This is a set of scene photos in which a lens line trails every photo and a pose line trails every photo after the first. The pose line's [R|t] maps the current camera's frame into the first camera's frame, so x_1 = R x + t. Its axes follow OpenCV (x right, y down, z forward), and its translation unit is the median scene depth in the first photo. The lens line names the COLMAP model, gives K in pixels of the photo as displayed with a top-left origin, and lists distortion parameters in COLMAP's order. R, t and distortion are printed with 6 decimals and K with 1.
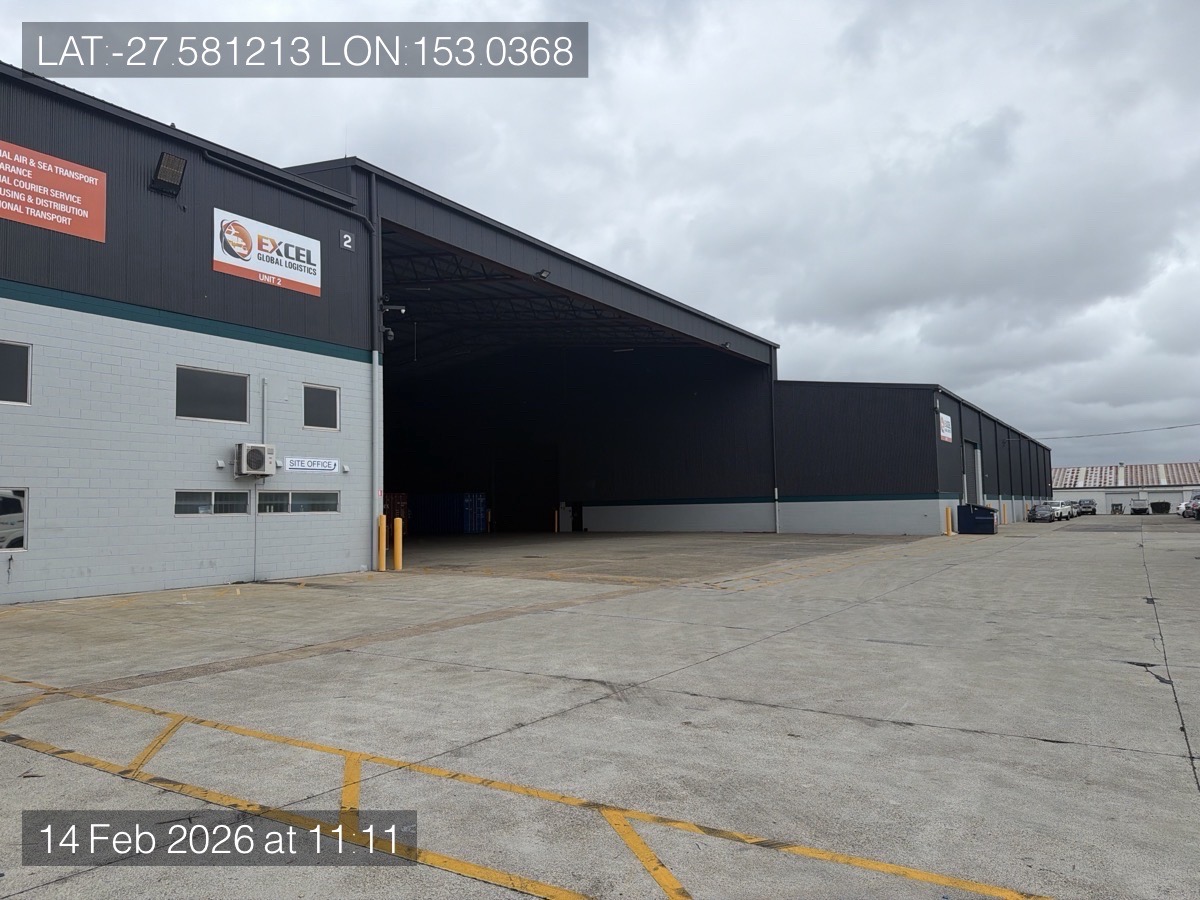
lens RADIAL K [[820.2, 0, 595.5], [0, 820.2, 453.5], [0, 0, 1]] dist [0.139565, -0.176794]
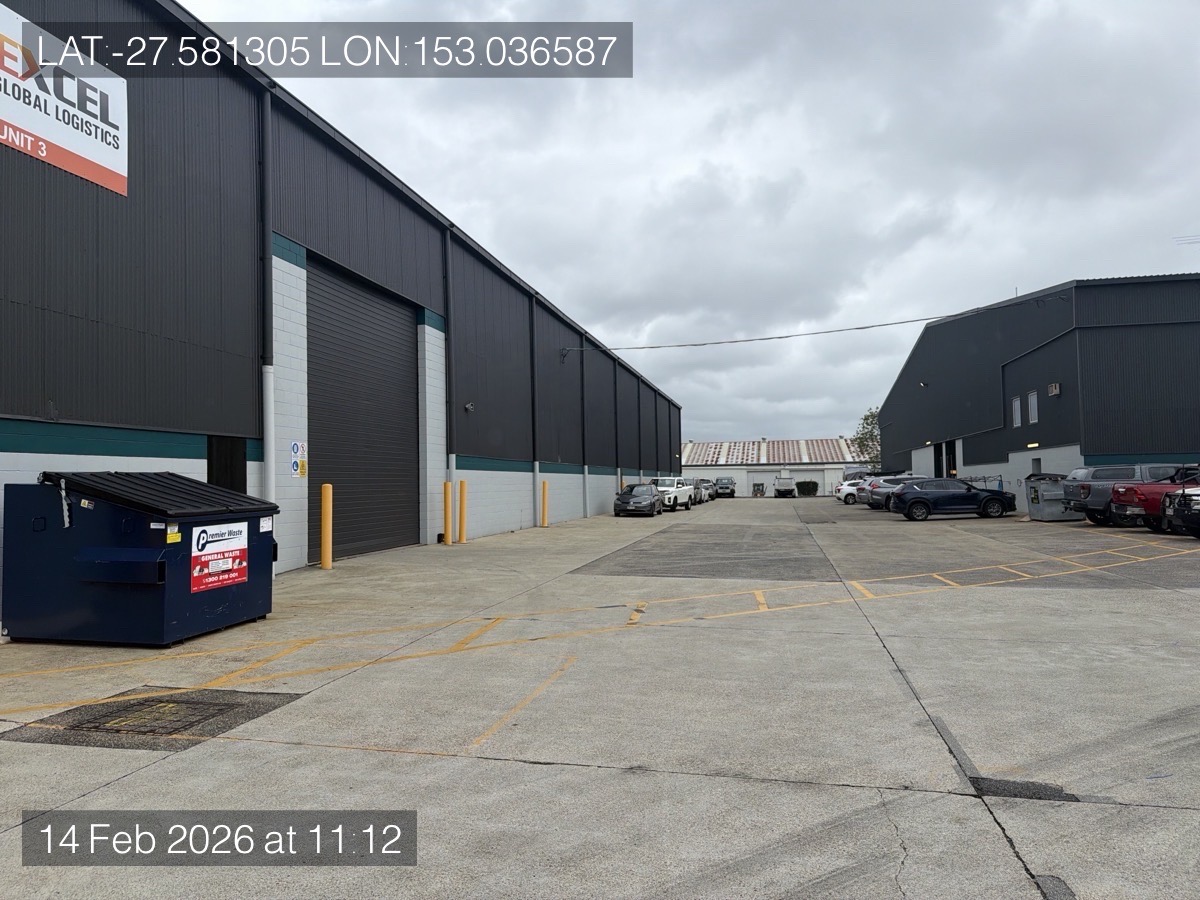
lens RADIAL K [[820.2, 0, 595.5], [0, 820.2, 453.5], [0, 0, 1]] dist [0.139565, -0.176794]
pose [[0.936397, 0.013833, 0.350671, 0.164312], [-0.021813, 0.999585, 0.018818, 0.016545], [-0.350265, -0.025270, 0.936310, 0.265998]]
